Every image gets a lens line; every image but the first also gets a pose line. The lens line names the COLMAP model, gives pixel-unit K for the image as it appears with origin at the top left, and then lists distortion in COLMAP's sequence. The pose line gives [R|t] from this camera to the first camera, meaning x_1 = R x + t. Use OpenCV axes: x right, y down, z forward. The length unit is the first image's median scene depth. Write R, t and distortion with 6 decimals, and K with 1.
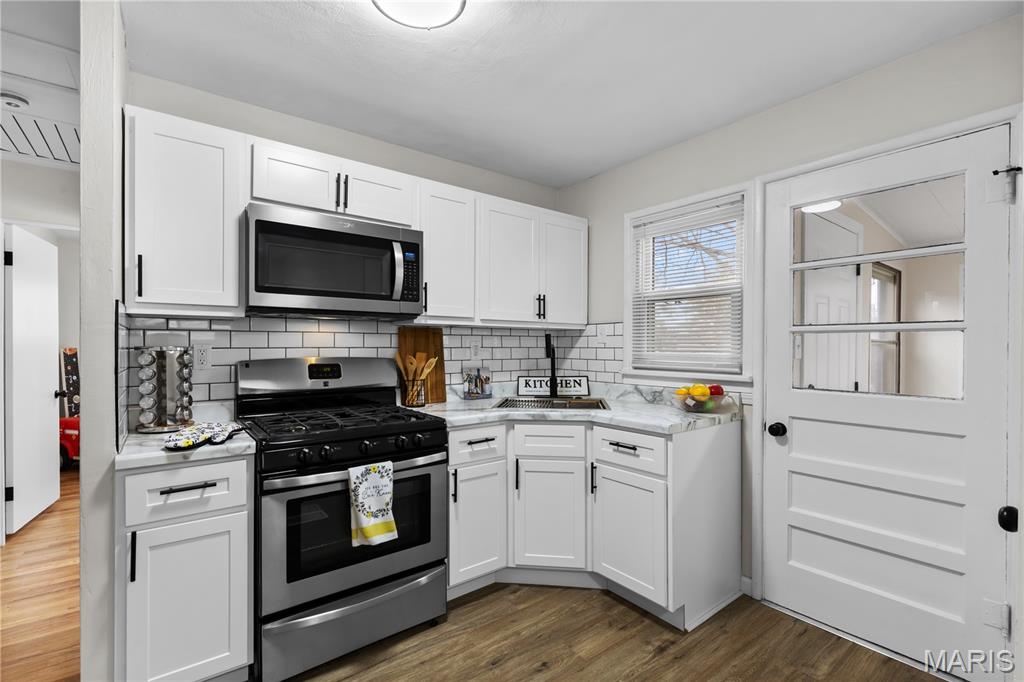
lens RADIAL K [[473.3, 0, 524.4], [0, 473.3, 342.0], [0, 0, 1]] dist [0.003309, -0.002296]
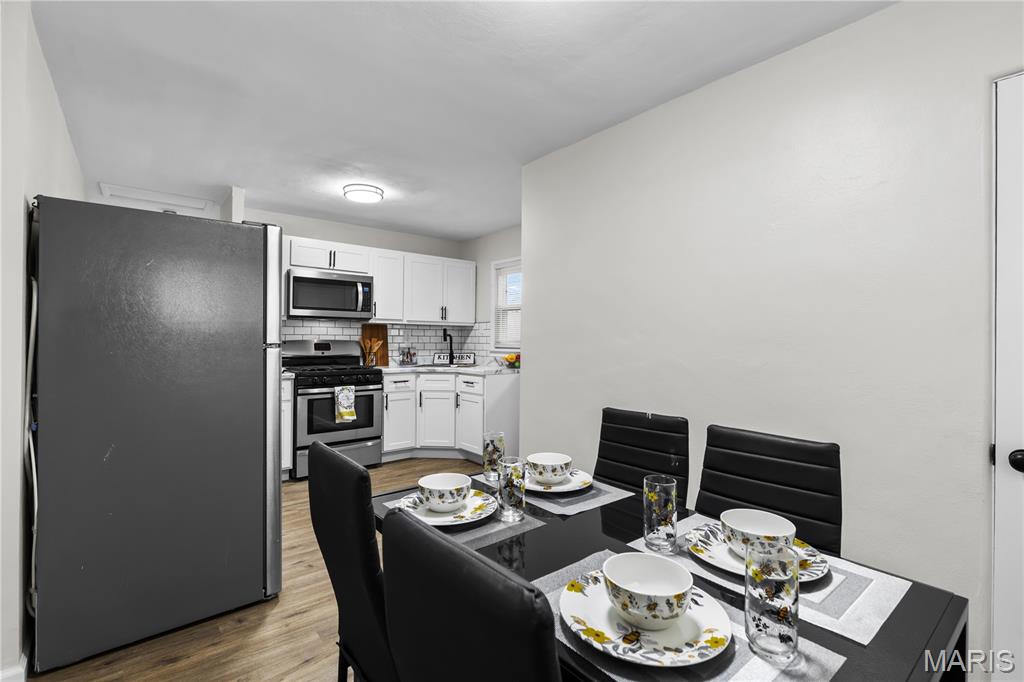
lens RADIAL K [[473.3, 0, 527.2], [0, 473.3, 331.3], [0, 0, 1]] dist [0.003309, -0.002296]
pose [[0.999485, 0.004362, 0.031796, 0.381823], [-0.003985, 0.999921, -0.011904, 0.018029], [-0.031845, 0.011771, 0.999423, -1.035873]]
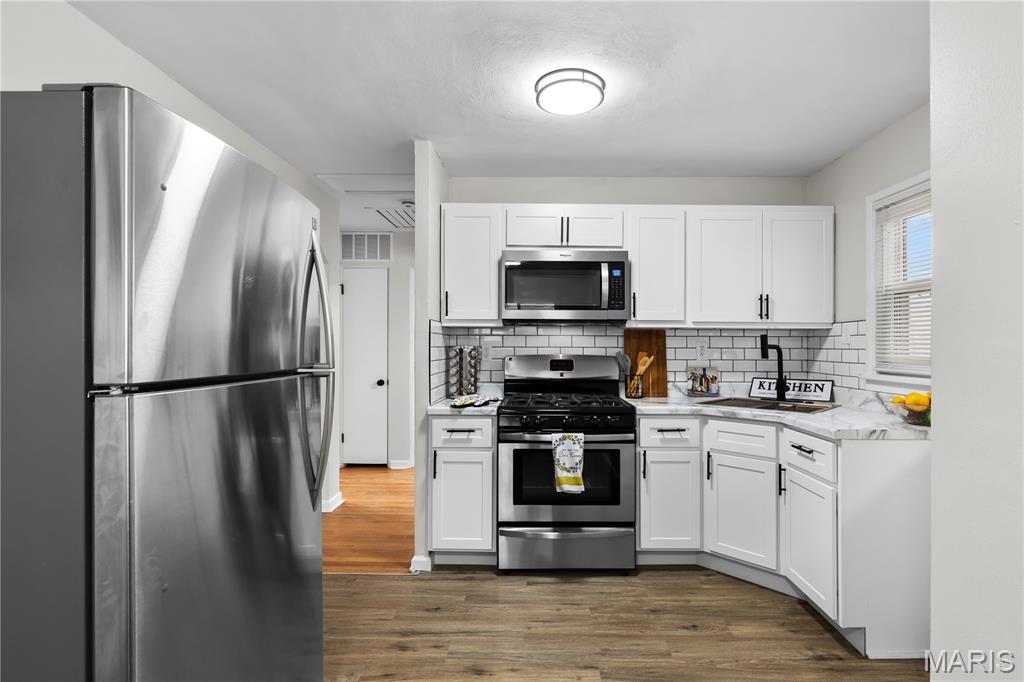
lens RADIAL K [[510.6, 0, 526.5], [0, 510.6, 338.8], [0, 0, 1]] dist [-0.004697, -0.001627]
pose [[0.775256, -0.005949, -0.631620, 0.415763], [0.001087, 0.999967, -0.008085, -0.000185], [0.631647, 0.005582, 0.775236, -0.169371]]
